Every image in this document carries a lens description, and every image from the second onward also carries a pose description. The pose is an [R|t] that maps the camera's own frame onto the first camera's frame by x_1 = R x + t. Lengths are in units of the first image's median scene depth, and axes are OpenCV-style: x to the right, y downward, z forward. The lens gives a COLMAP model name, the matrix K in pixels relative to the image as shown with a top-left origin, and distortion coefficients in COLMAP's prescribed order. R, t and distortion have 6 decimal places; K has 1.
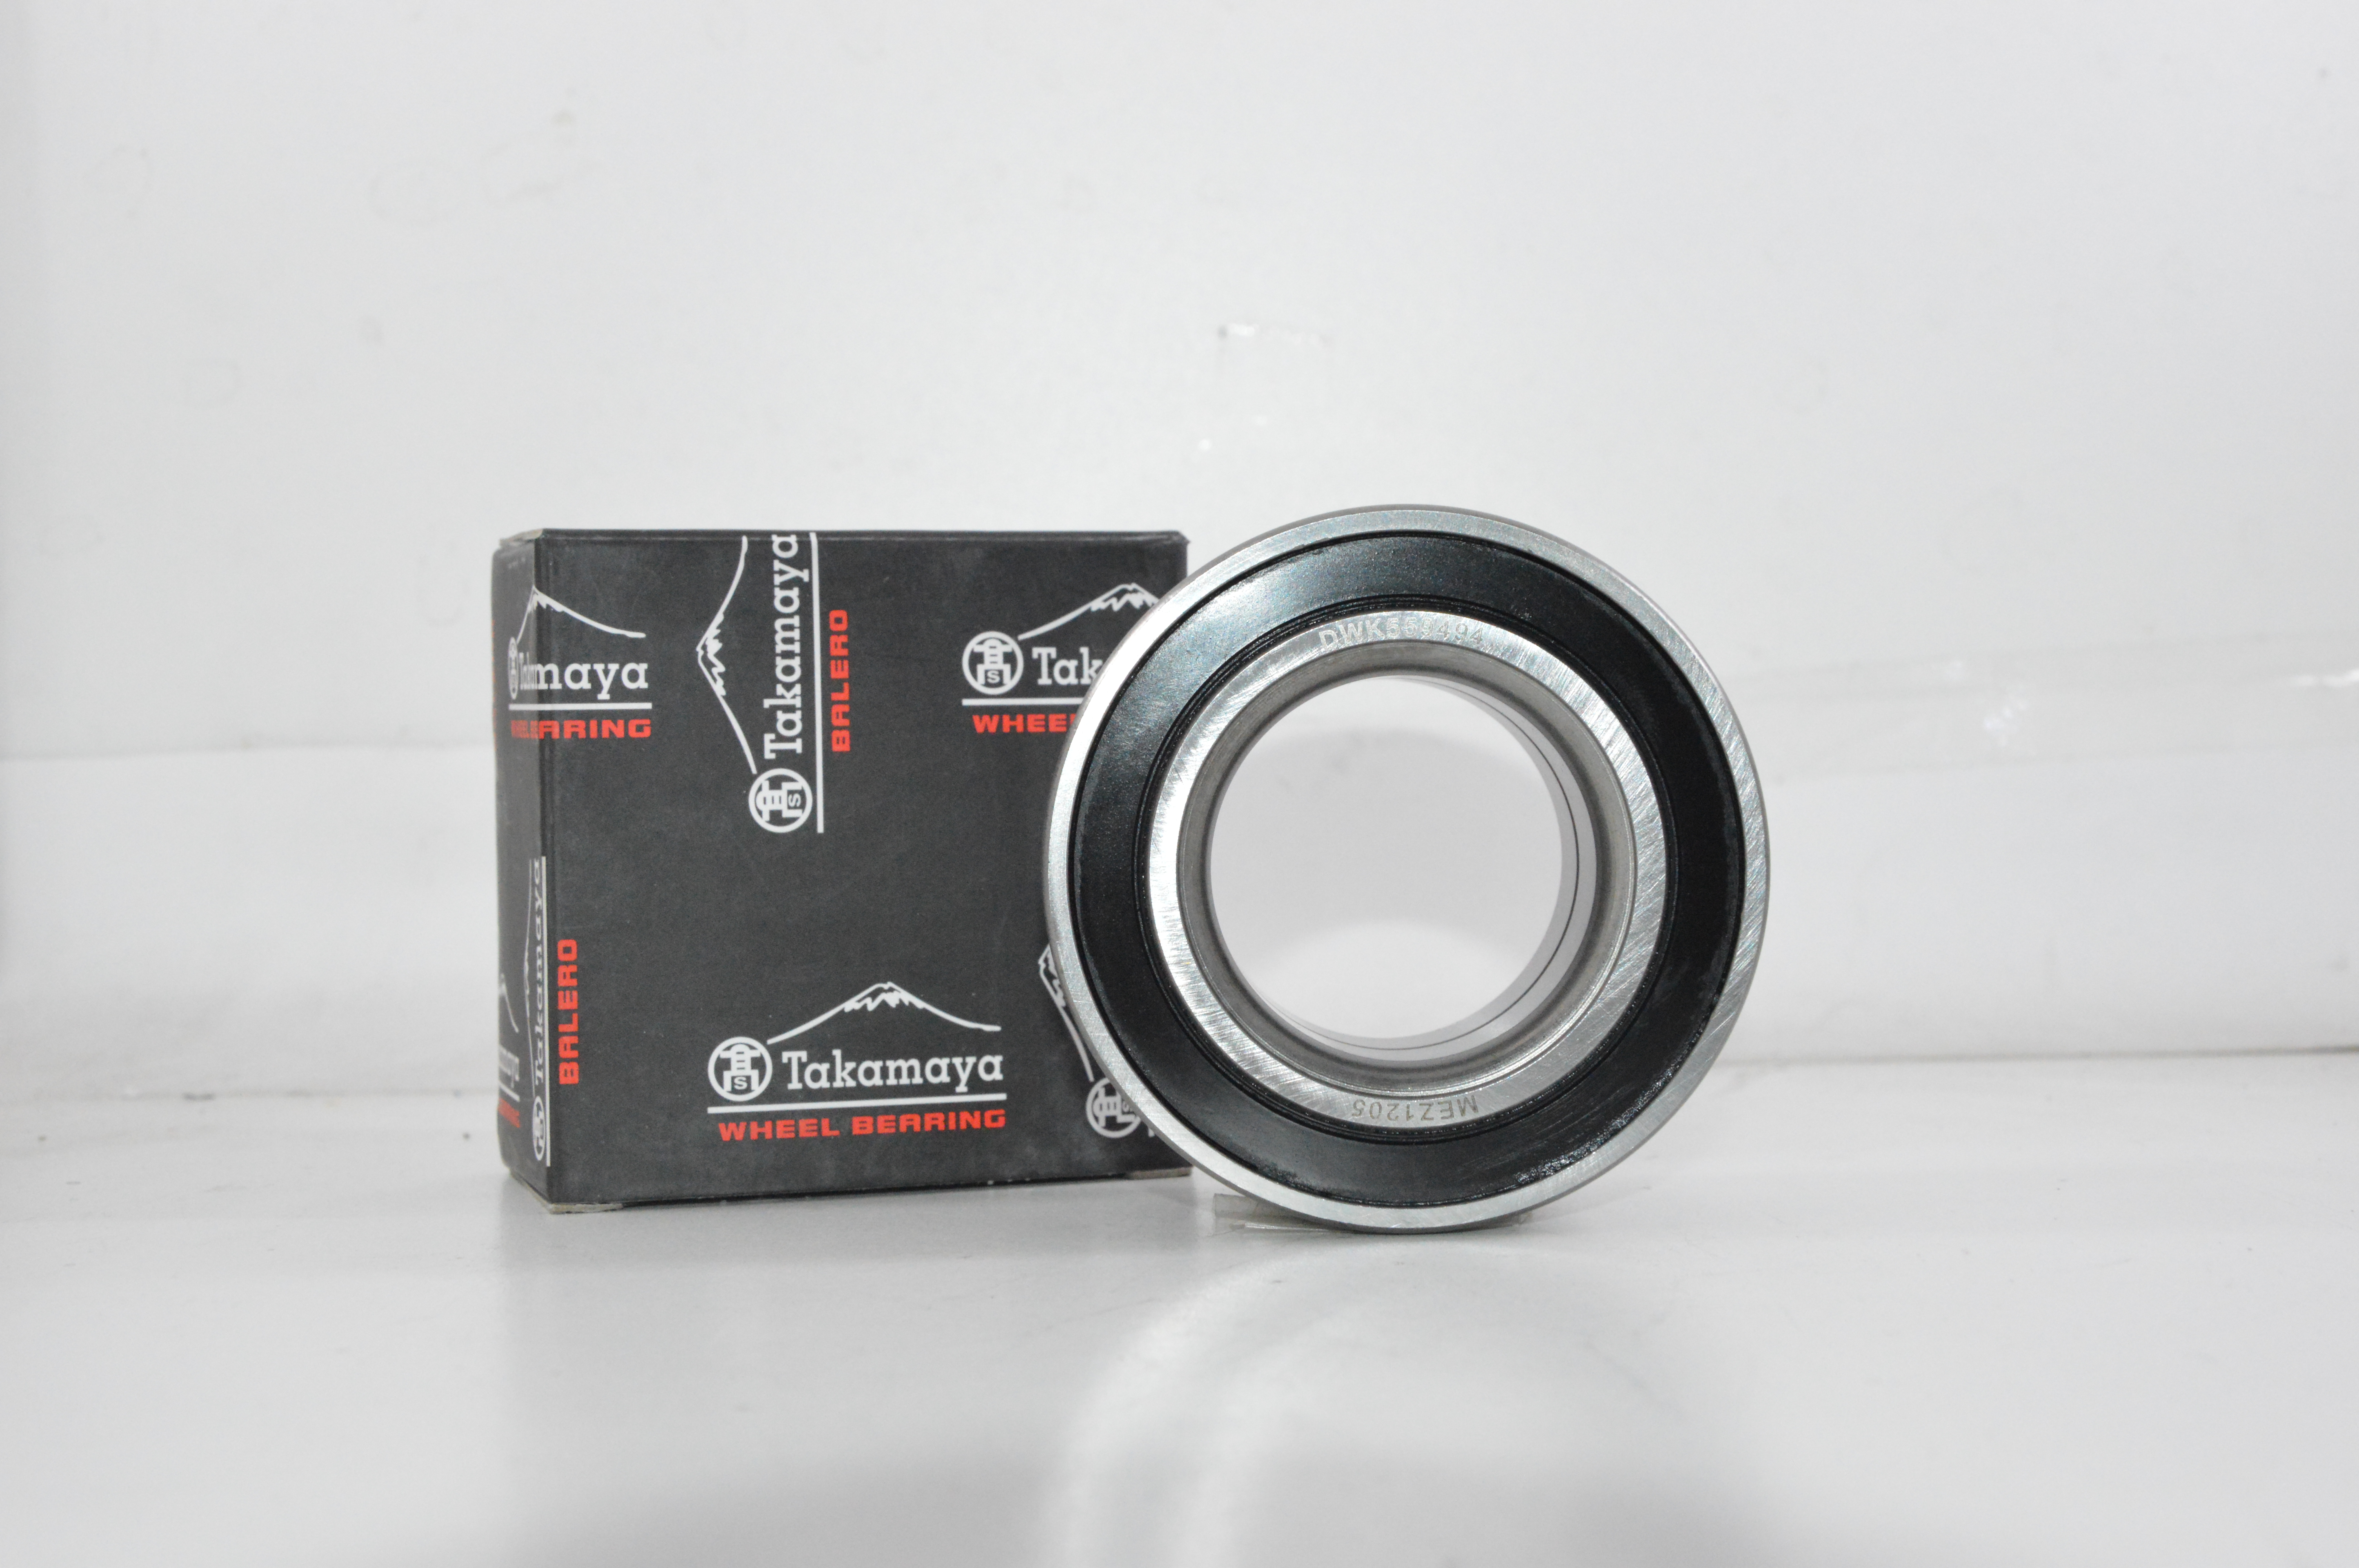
lens RADIAL K [[3548.1, 0, 1179.5], [0, 3548.1, 784.0], [0, 0, 1]] dist [0.046623, 0.042130]
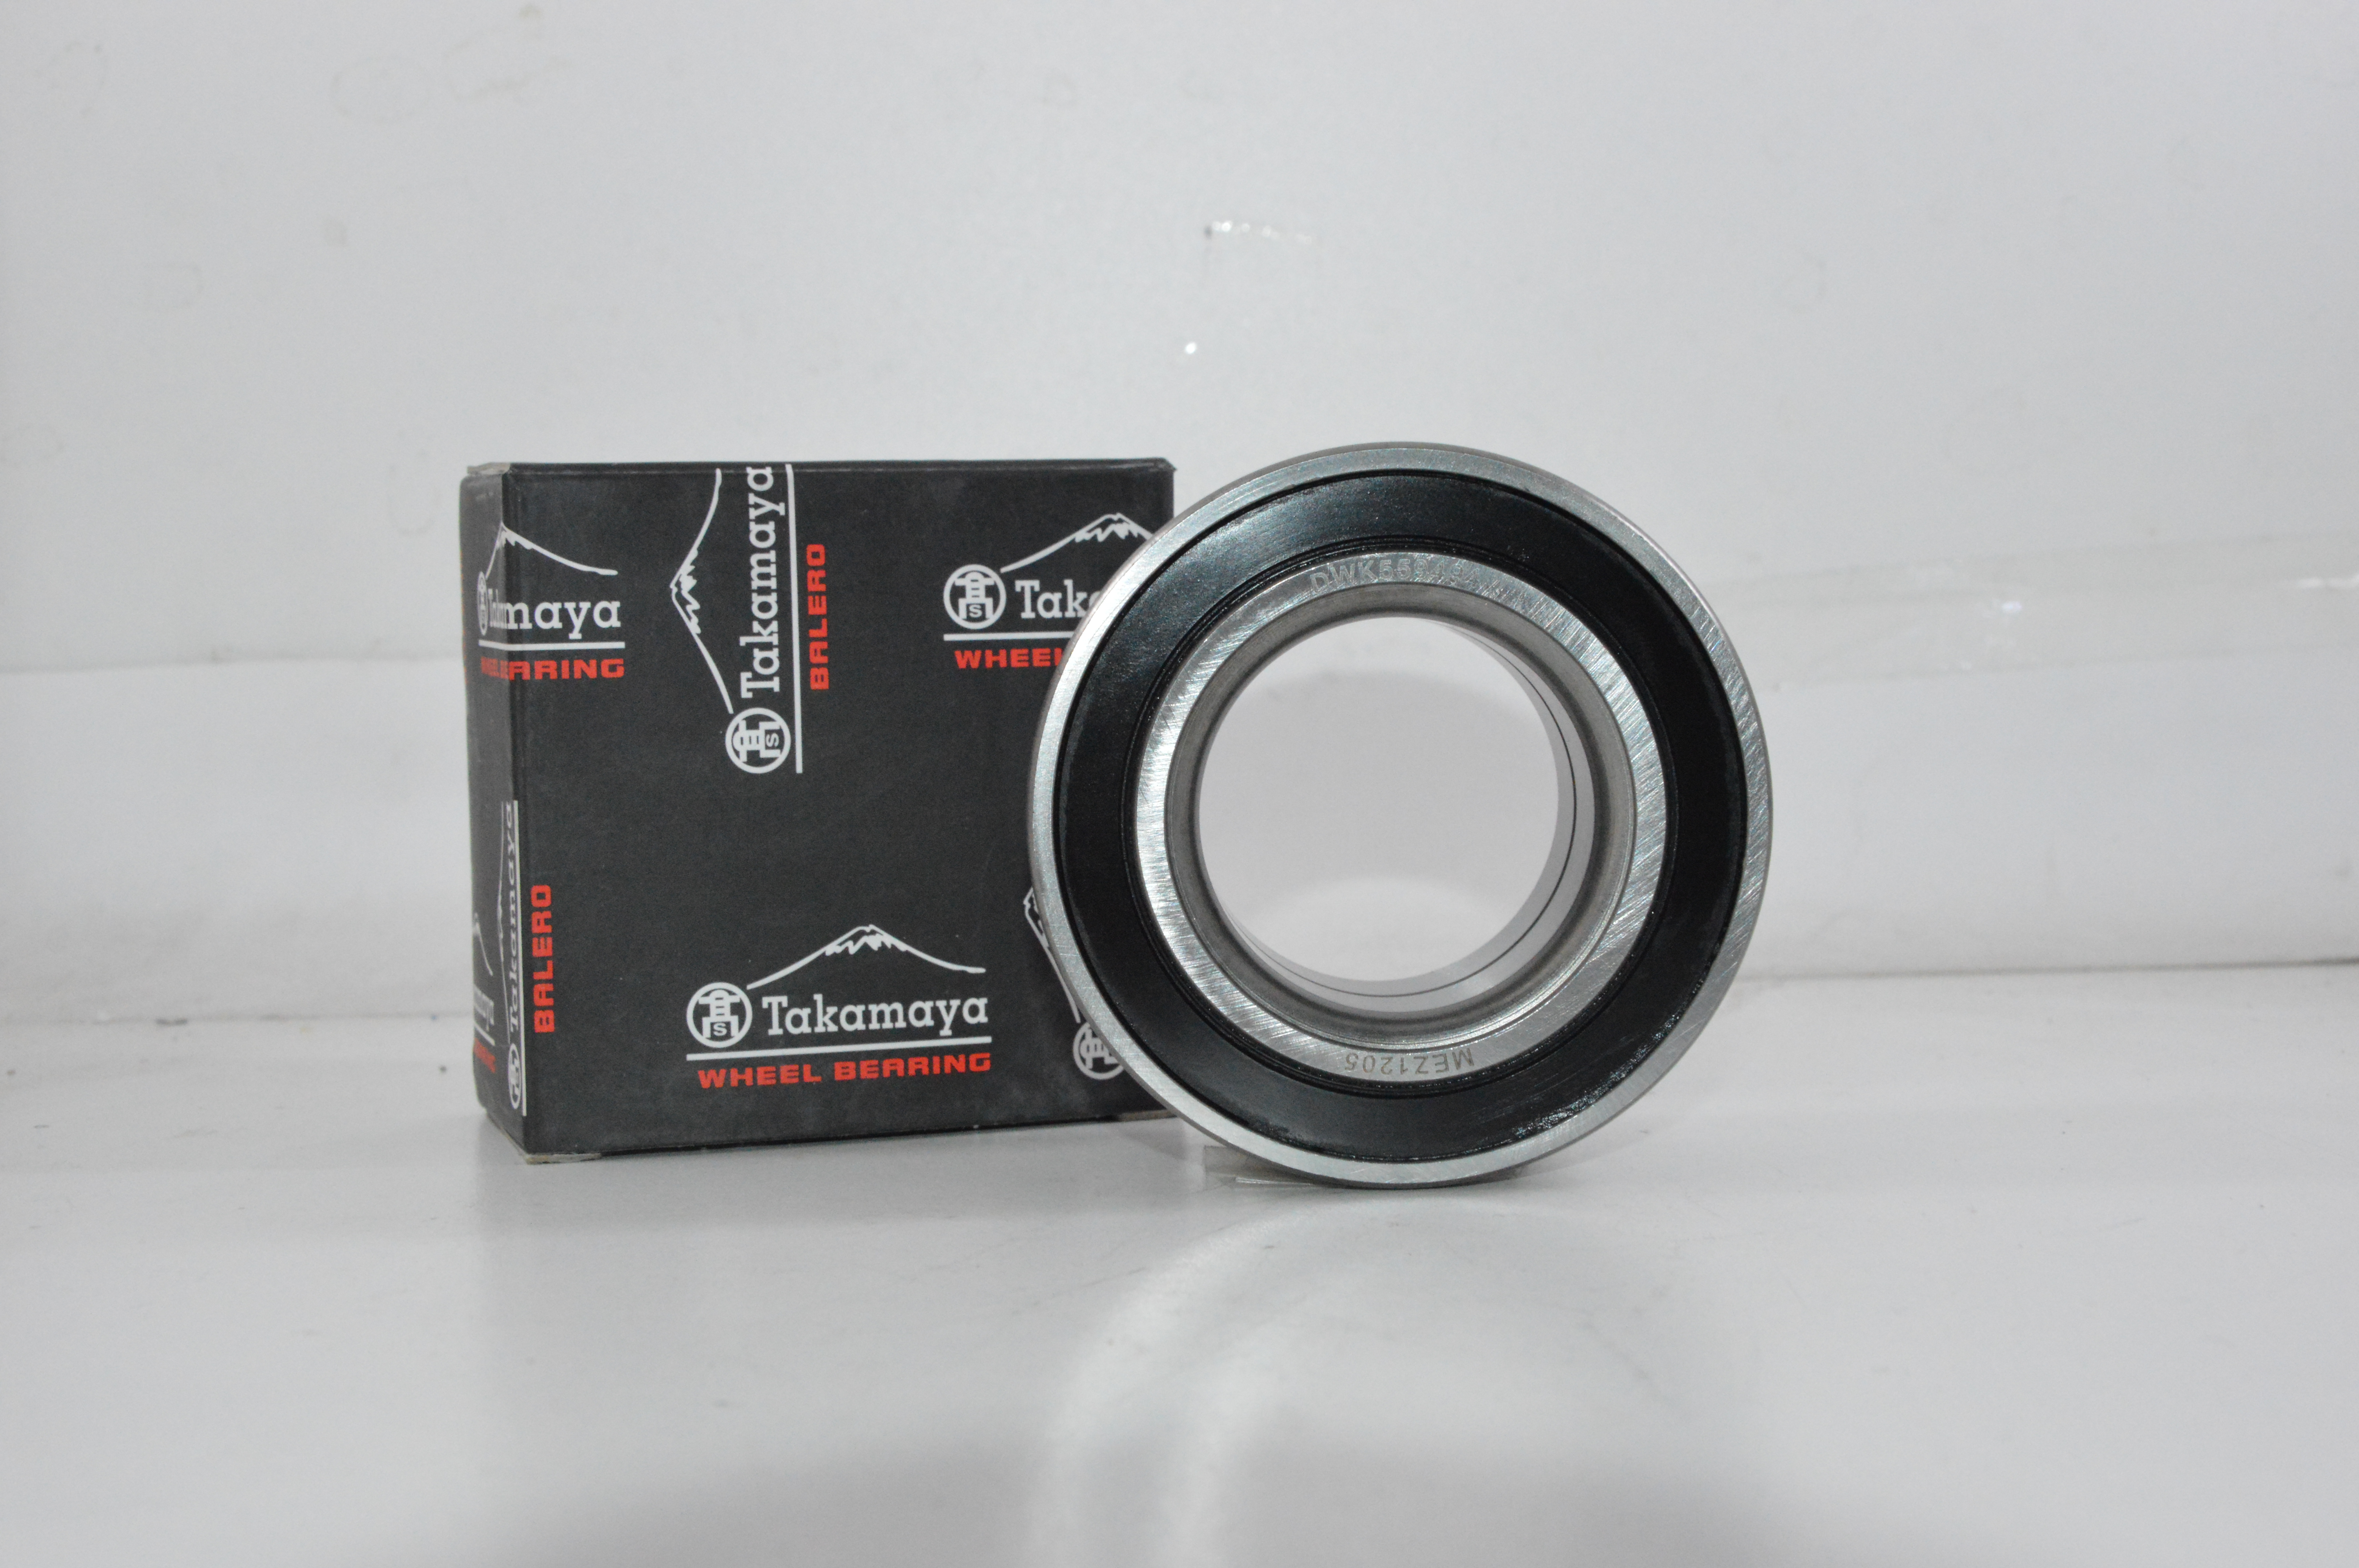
lens RADIAL K [[3548.1, 0, 1179.5], [0, 3548.1, 784.0], [0, 0, 1]] dist [0.046623, 0.042130]
pose [[0.999982, -0.004383, 0.003989, -0.000482], [0.004201, 0.999001, 0.044488, -0.026489], [-0.004180, -0.044470, 0.999002, 0.024145]]
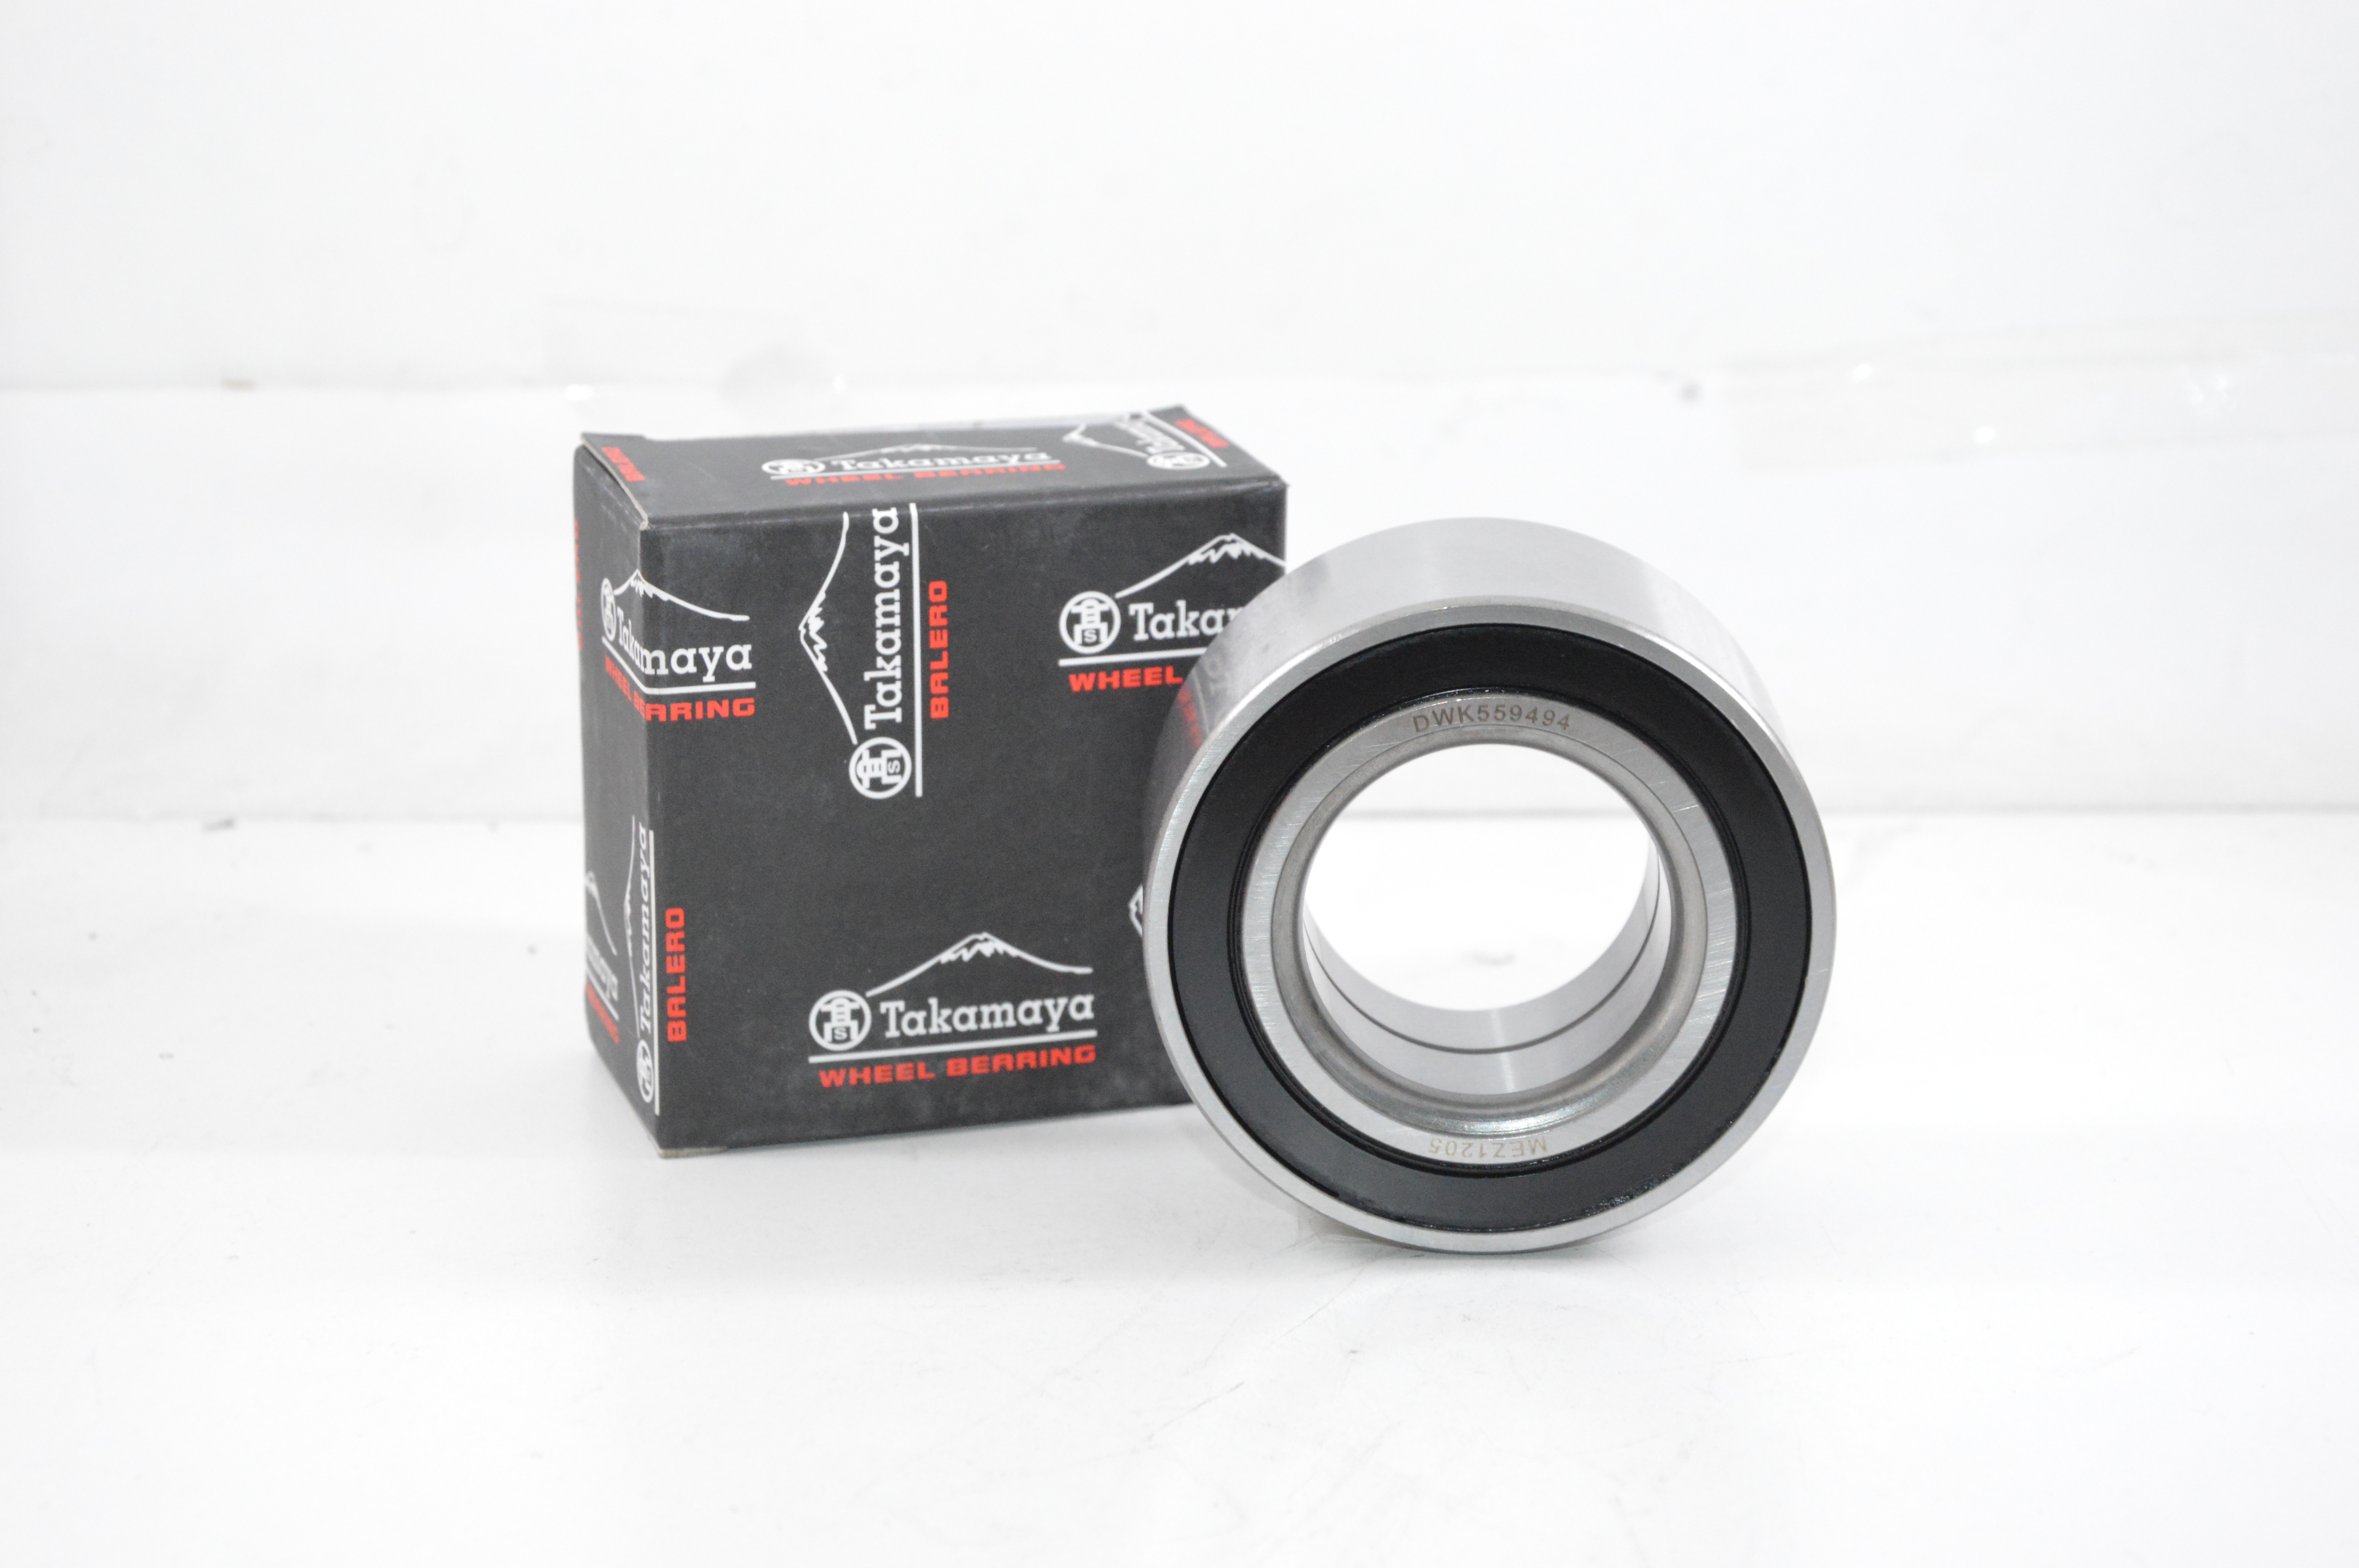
lens RADIAL K [[5490.7, 0, 1179.5], [0, 5490.7, 784.0], [0, 0, 1]] dist [0.266570, -0.005789]
pose [[0.999711, 0.023173, -0.006358, -0.016850], [-0.020480, 0.960064, 0.279030, -0.433497], [0.012570, -0.278820, 0.960261, -0.511648]]
